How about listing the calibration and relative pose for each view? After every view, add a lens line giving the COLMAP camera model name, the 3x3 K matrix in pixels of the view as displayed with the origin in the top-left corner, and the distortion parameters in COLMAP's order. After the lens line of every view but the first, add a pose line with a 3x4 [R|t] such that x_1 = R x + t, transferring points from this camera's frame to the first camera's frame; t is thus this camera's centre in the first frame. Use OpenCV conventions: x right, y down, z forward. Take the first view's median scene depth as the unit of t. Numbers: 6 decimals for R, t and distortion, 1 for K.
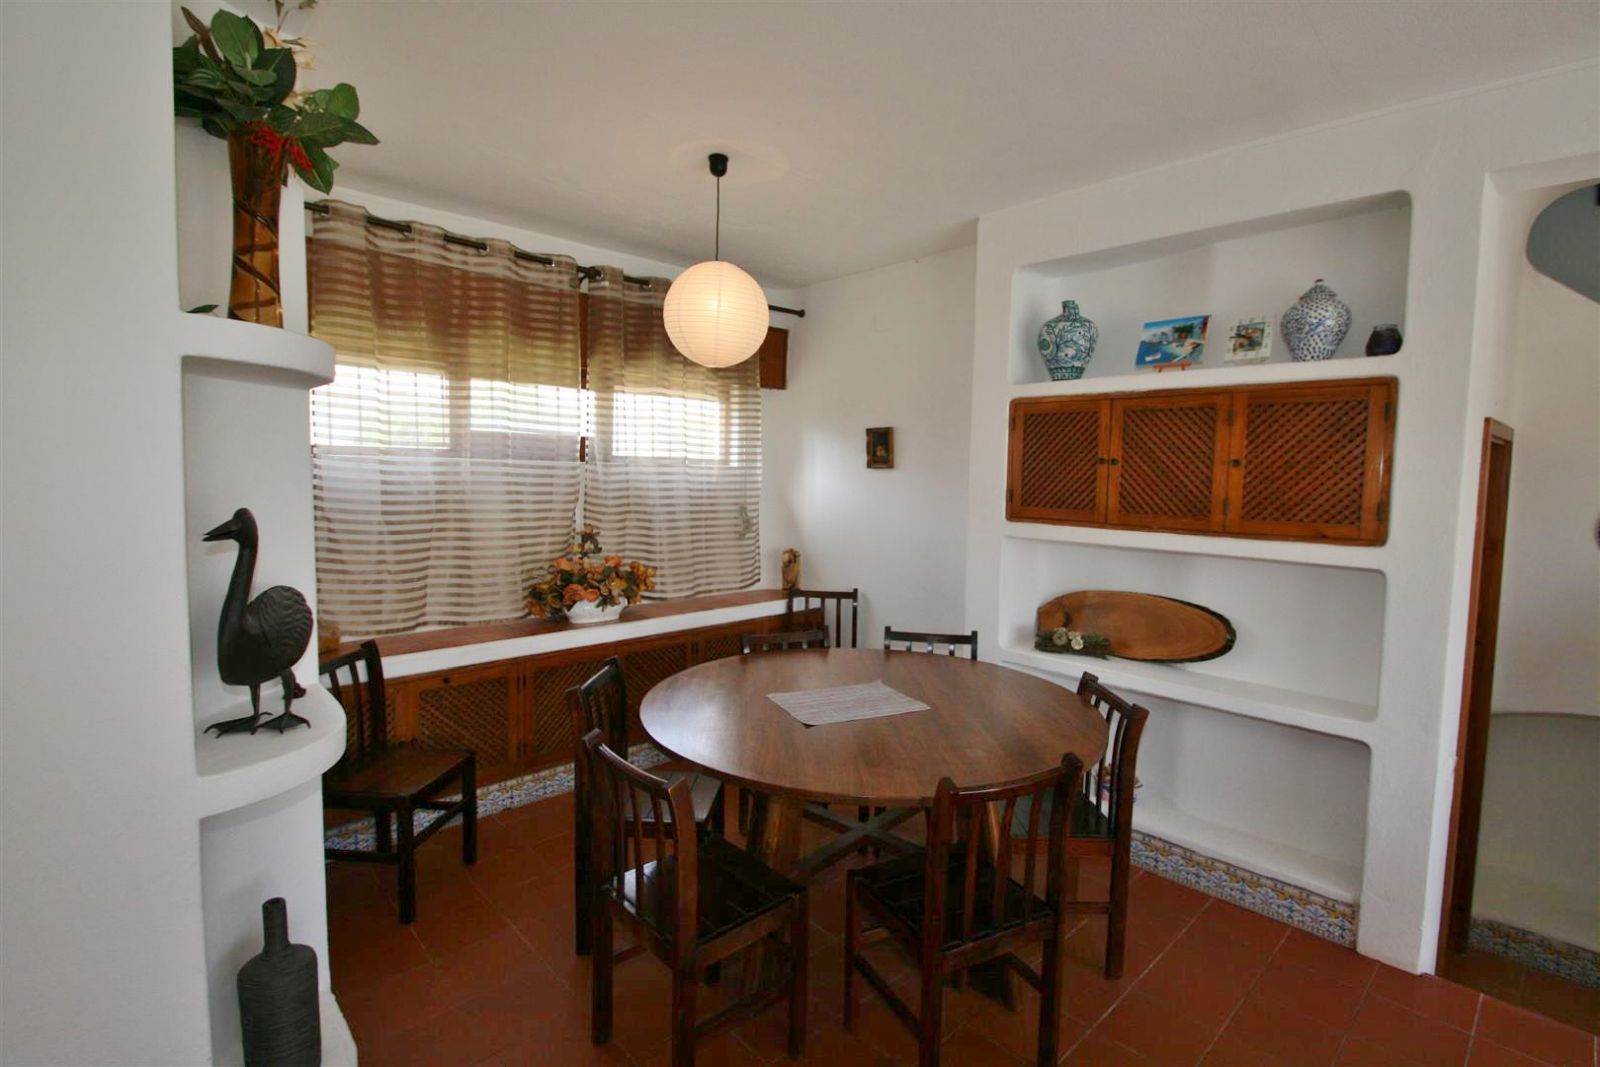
lens RADIAL K [[750.6, 0, 800.0], [0, 750.6, 533.5], [0, 0, 1]] dist [0.010106, 0.000195]
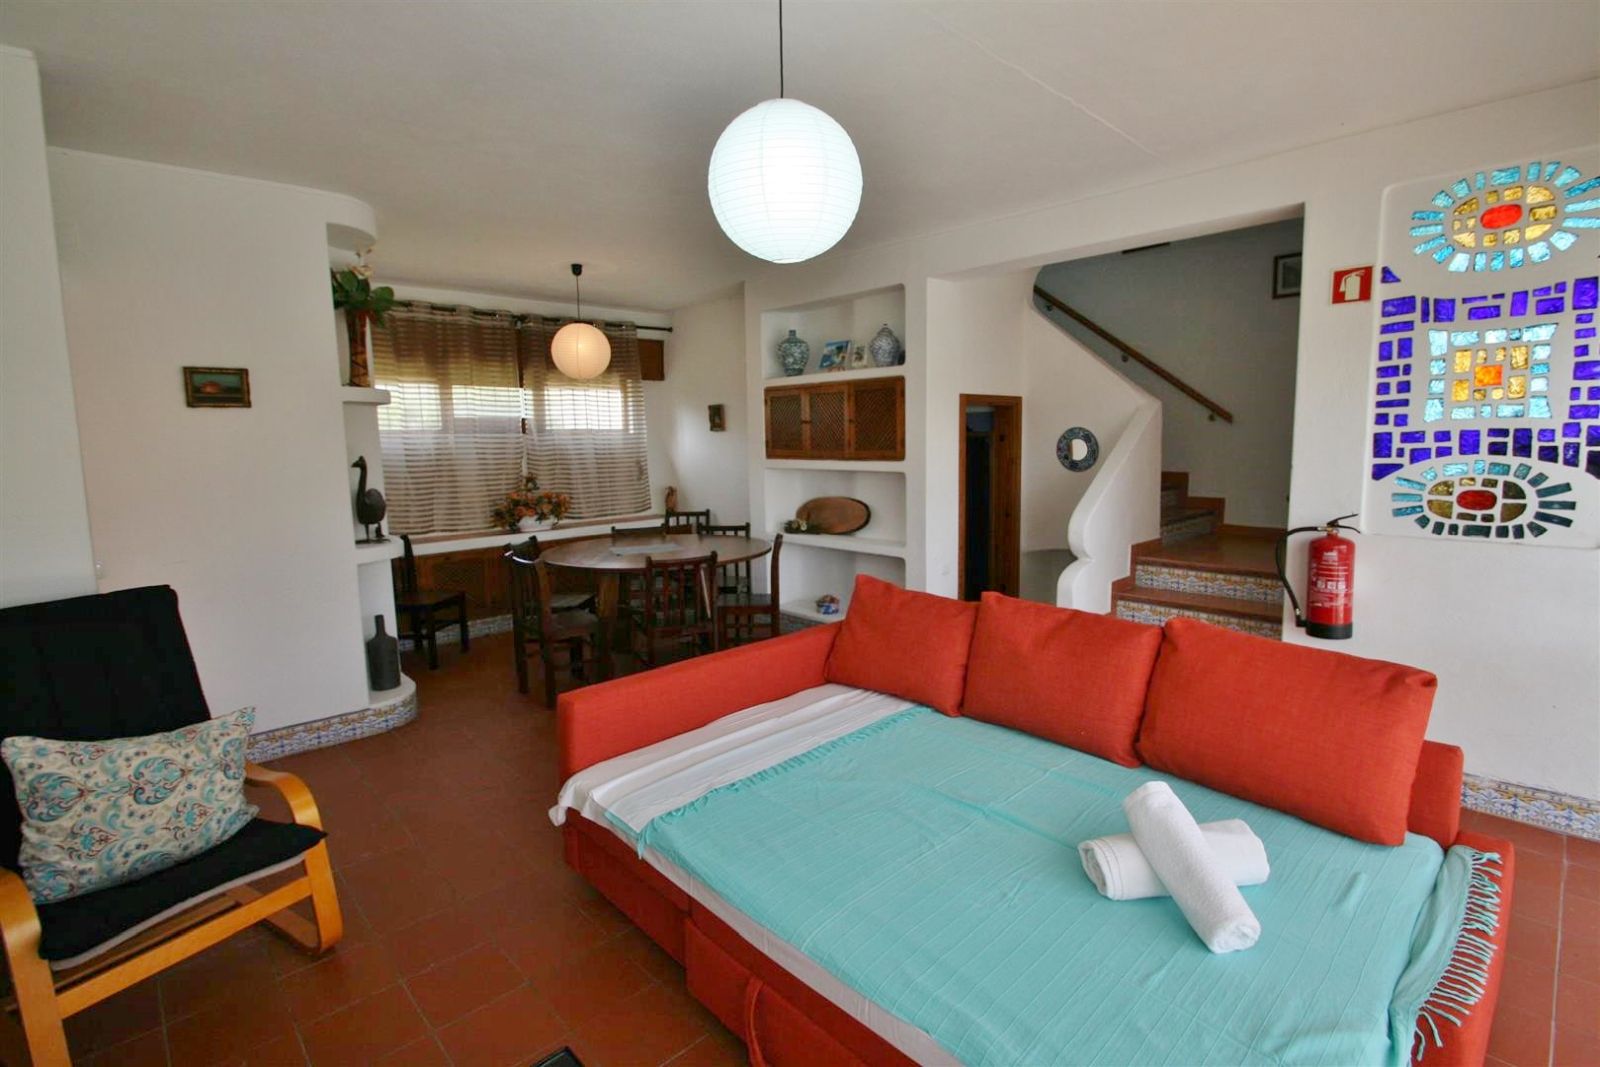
lens RADIAL K [[750.6, 0, 800.0], [0, 750.6, 533.5], [0, 0, 1]] dist [0.010106, 0.000195]
pose [[0.999272, -0.037151, -0.008634, 0.357408], [0.037508, 0.998250, 0.045724, 0.077556], [0.006920, -0.046014, 0.998917, -0.721228]]
